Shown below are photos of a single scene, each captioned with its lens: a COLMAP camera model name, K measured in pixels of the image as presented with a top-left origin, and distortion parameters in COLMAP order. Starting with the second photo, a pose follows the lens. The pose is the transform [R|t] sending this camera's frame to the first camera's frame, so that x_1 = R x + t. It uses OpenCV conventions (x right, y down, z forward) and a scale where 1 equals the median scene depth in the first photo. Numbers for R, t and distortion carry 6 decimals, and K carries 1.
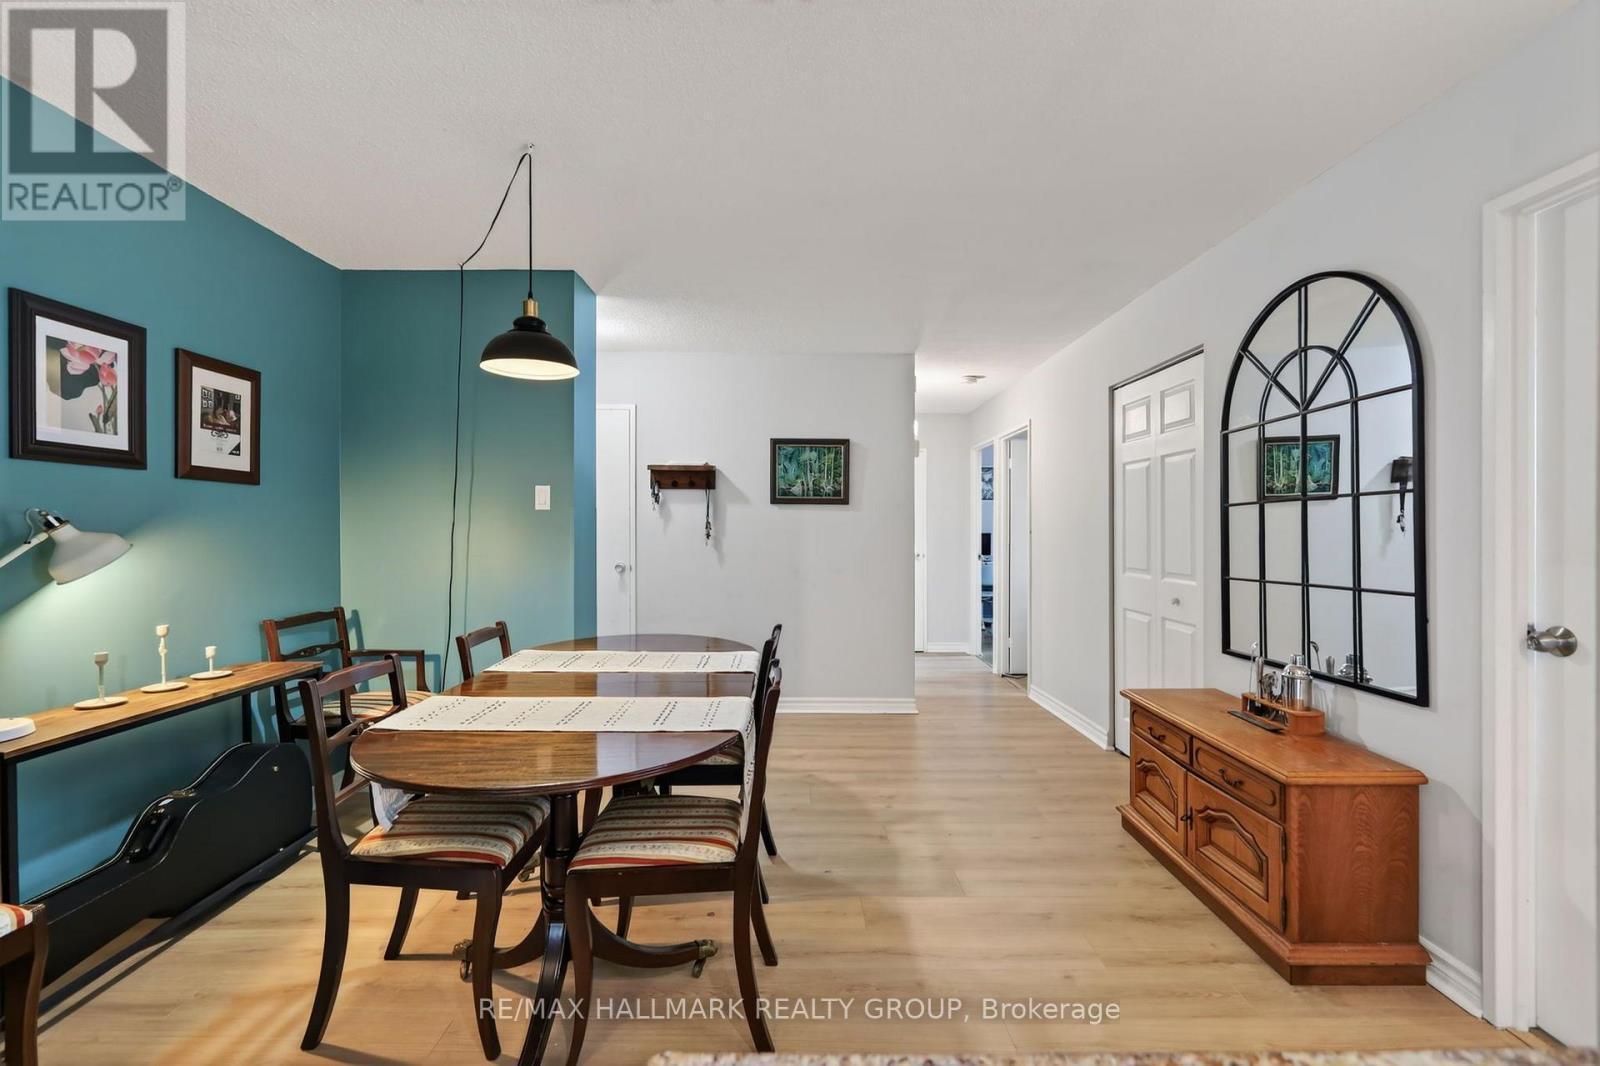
lens RADIAL K [[696.6, 0, 803.3], [0, 696.6, 531.8], [0, 0, 1]] dist [0.001395, -0.000009]
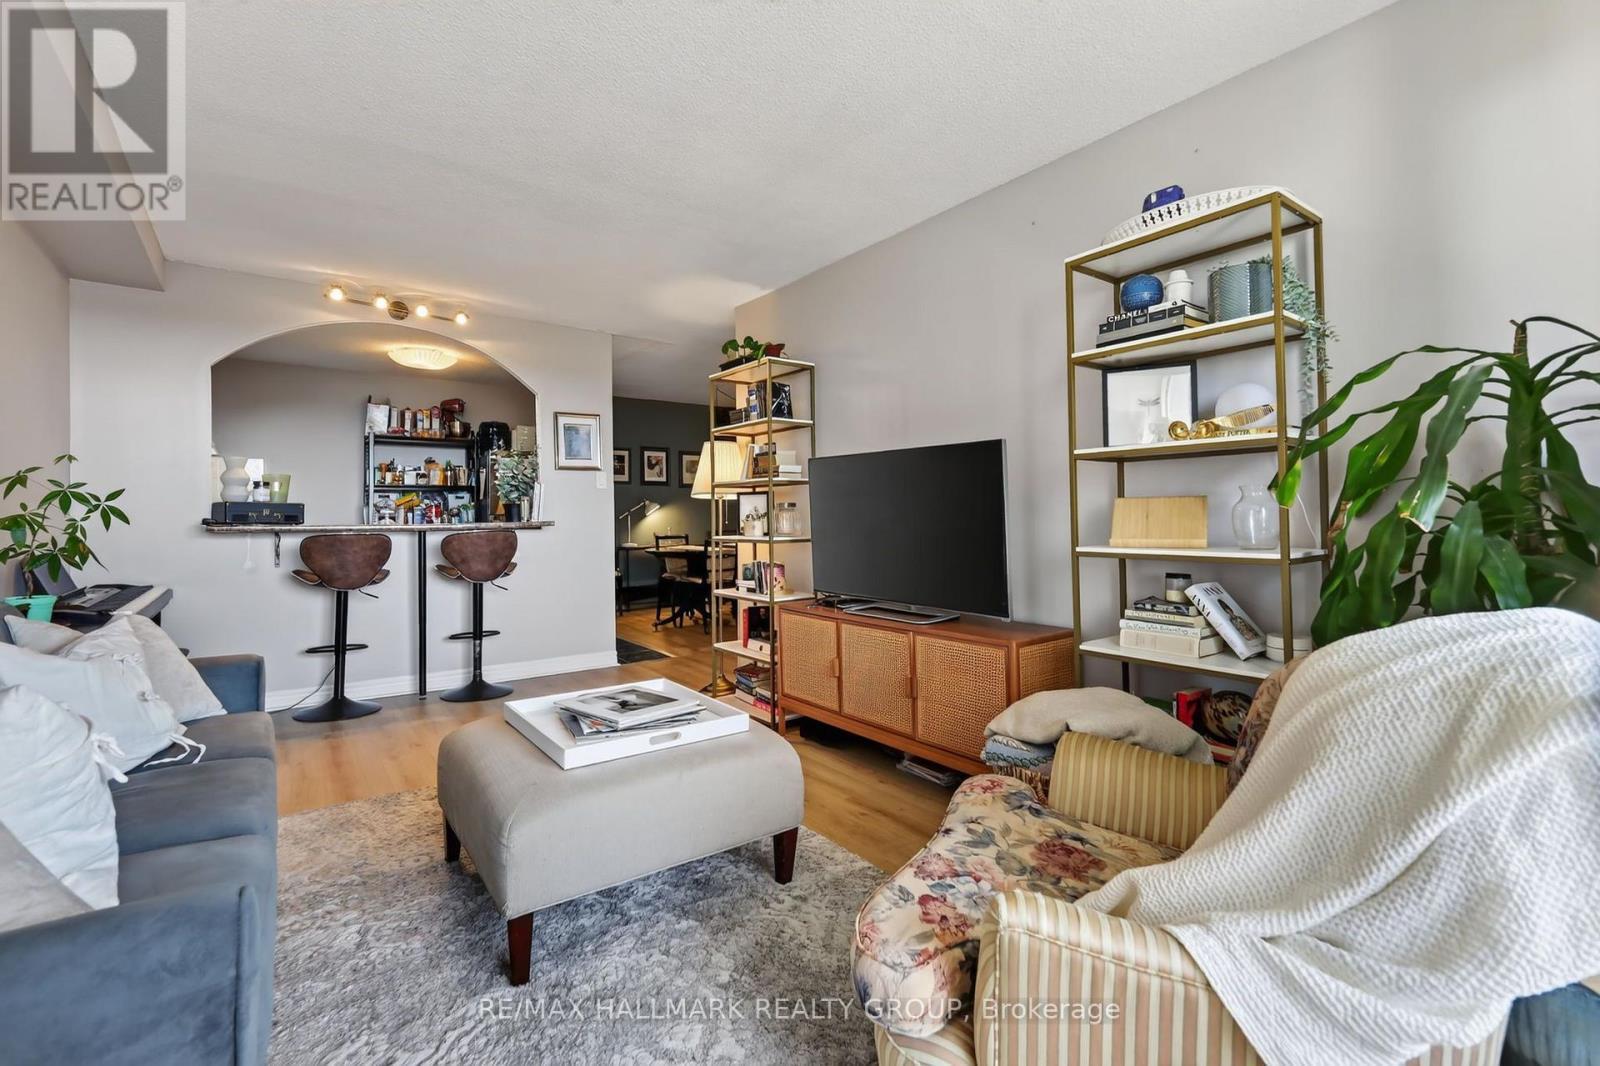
lens RADIAL K [[703.4, 0, 804.0], [0, 703.4, 500.4], [0, 0, 1]] dist [0.000032, 0.000124]
pose [[0.592570, -0.020102, -0.805268, 2.321592], [0.007983, 0.999786, -0.019084, 0.059040], [0.805479, 0.004880, 0.592604, -0.594502]]
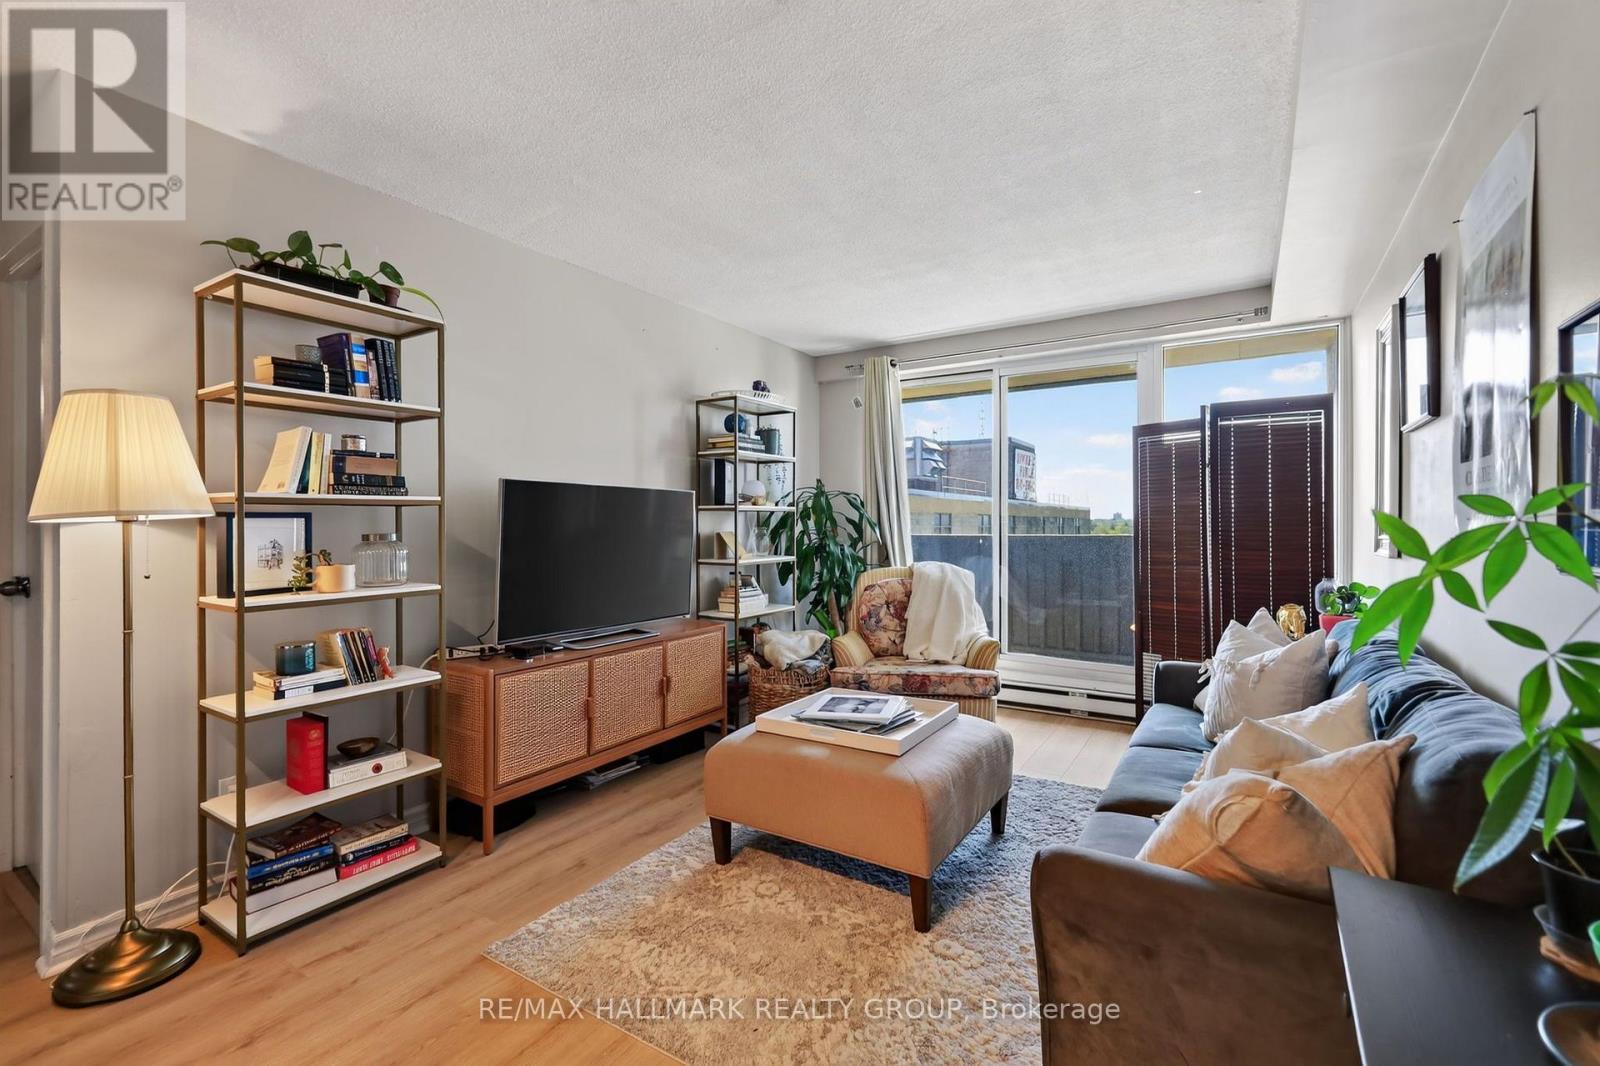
lens RADIAL K [[697.1, 0, 798.8], [0, 697.1, 524.1], [0, 0, 1]] dist [0.003445, -0.000035]
pose [[0.555711, -0.000901, 0.831375, 0.543774], [-0.000840, 0.999998, 0.001645, 0.019308], [-0.831375, -0.001613, 0.555709, -0.756982]]
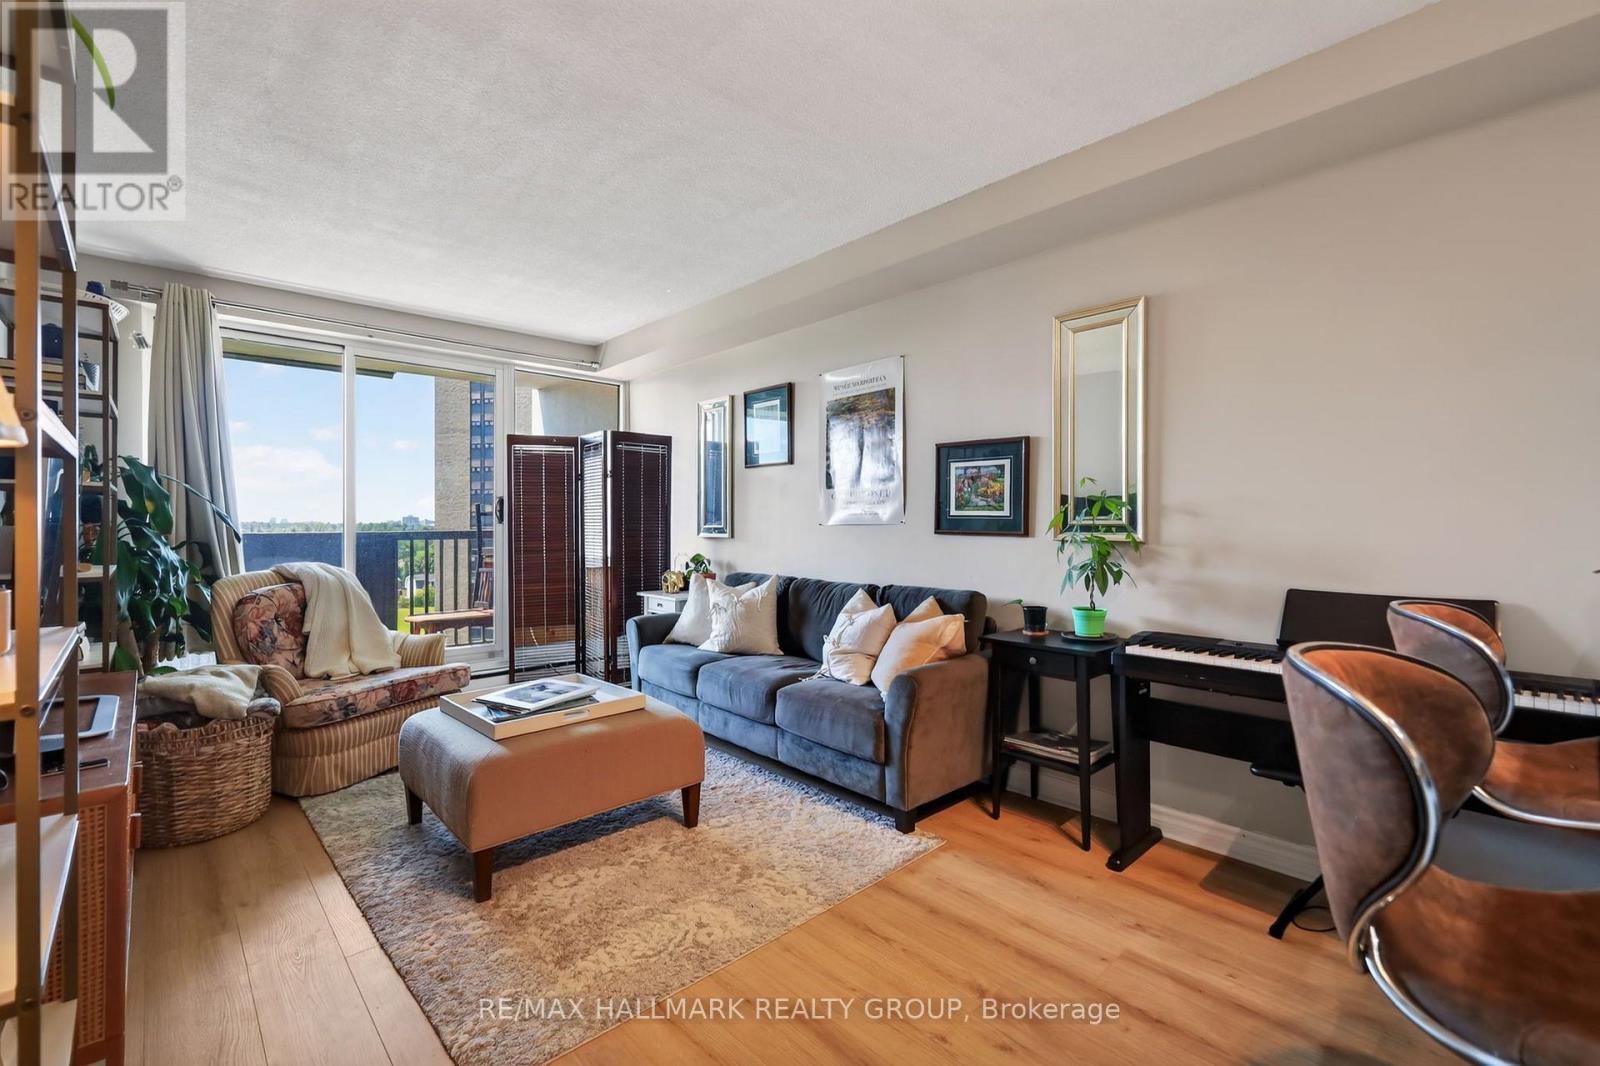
lens RADIAL K [[696.6, 0, 803.3], [0, 696.6, 531.8], [0, 0, 1]] dist [0.001395, -0.000009]
pose [[-0.669877, -0.006724, 0.742442, 0.403916], [-0.001695, 0.999970, 0.007527, 0.039788], [-0.742470, 0.003784, -0.669868, 0.167976]]
